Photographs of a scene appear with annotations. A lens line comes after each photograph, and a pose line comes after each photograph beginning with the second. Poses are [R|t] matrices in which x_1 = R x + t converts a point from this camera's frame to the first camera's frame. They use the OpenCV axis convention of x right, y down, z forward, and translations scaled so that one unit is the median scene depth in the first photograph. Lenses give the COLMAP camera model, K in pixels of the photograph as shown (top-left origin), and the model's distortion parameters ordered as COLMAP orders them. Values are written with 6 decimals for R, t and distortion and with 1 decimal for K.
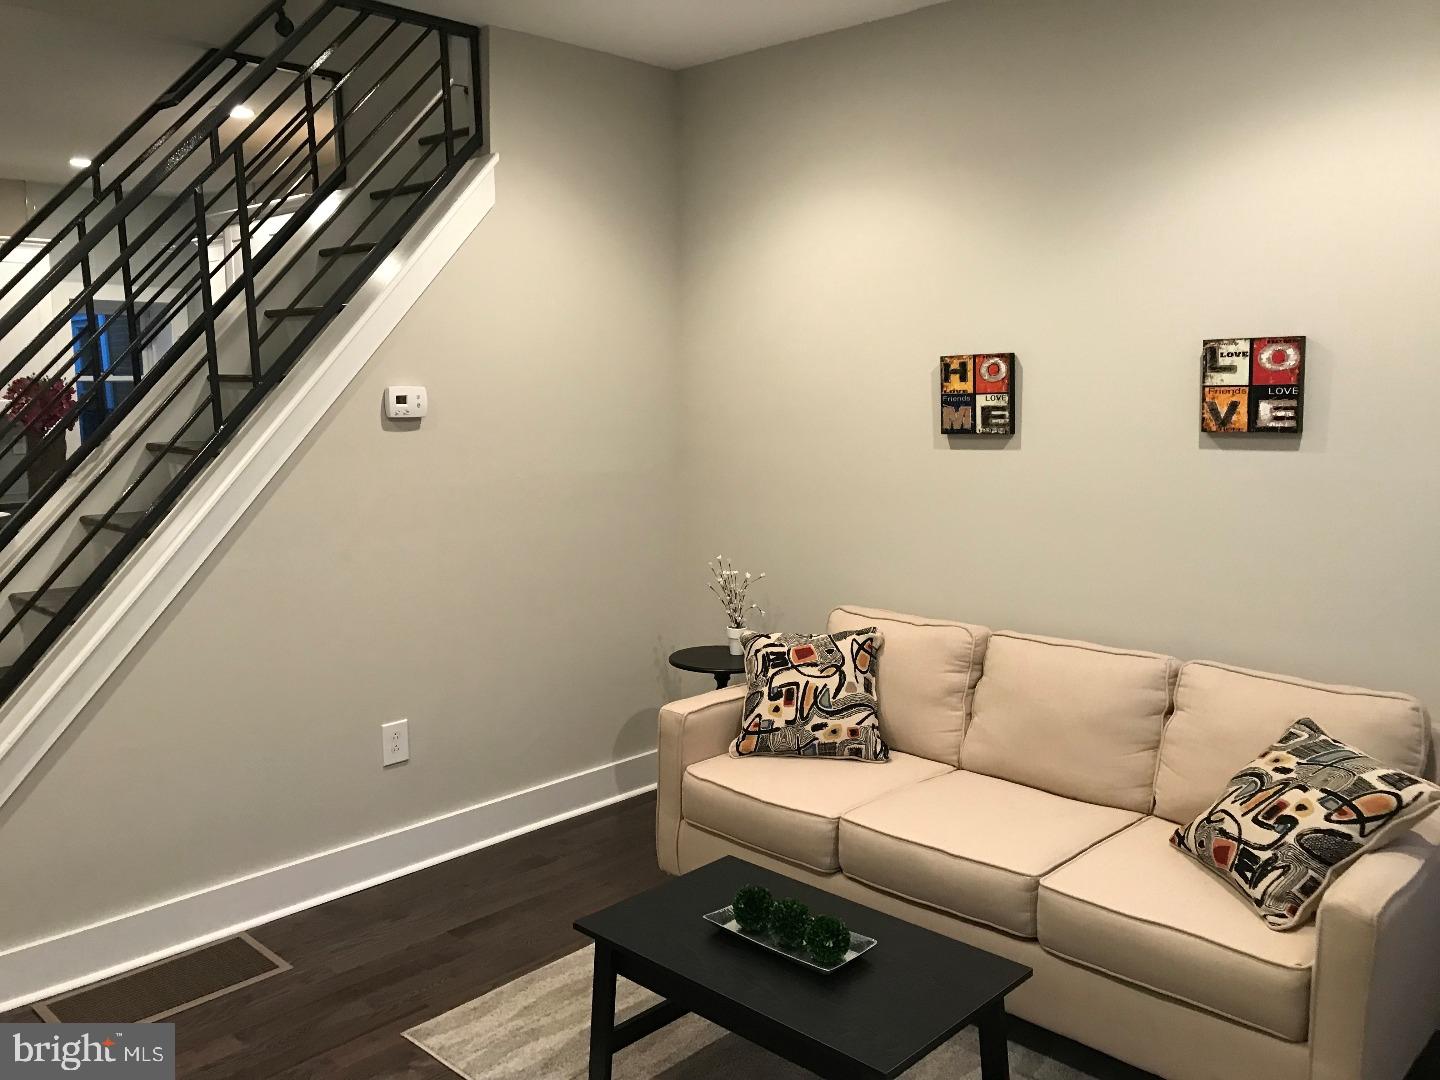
lens RADIAL K [[1193.6, 0, 729.6], [0, 1193.6, 541.4], [0, 0, 1]] dist [0.074827, -0.089552]
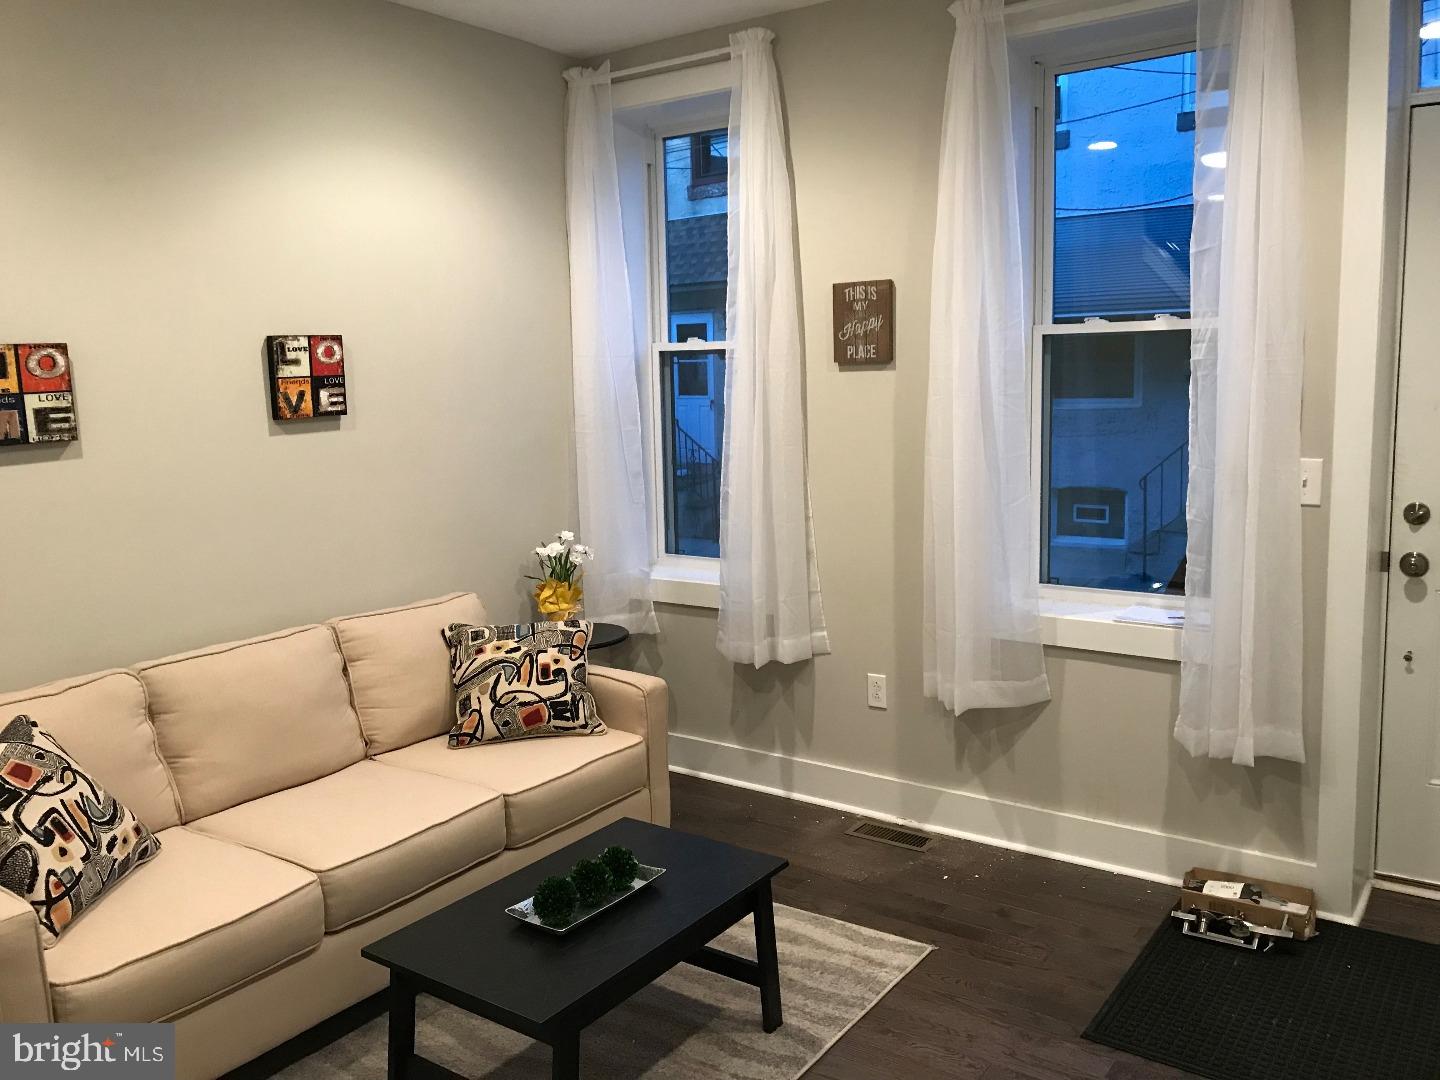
lens RADIAL K [[1193.6, 0, 728.8], [0, 1193.6, 536.9], [0, 0, 1]] dist [0.074827, -0.089552]
pose [[-0.144997, -0.137675, 0.979807, -0.767910], [0.156974, 0.974529, 0.160163, -0.100199], [-0.976901, 0.177028, -0.119692, 0.766321]]
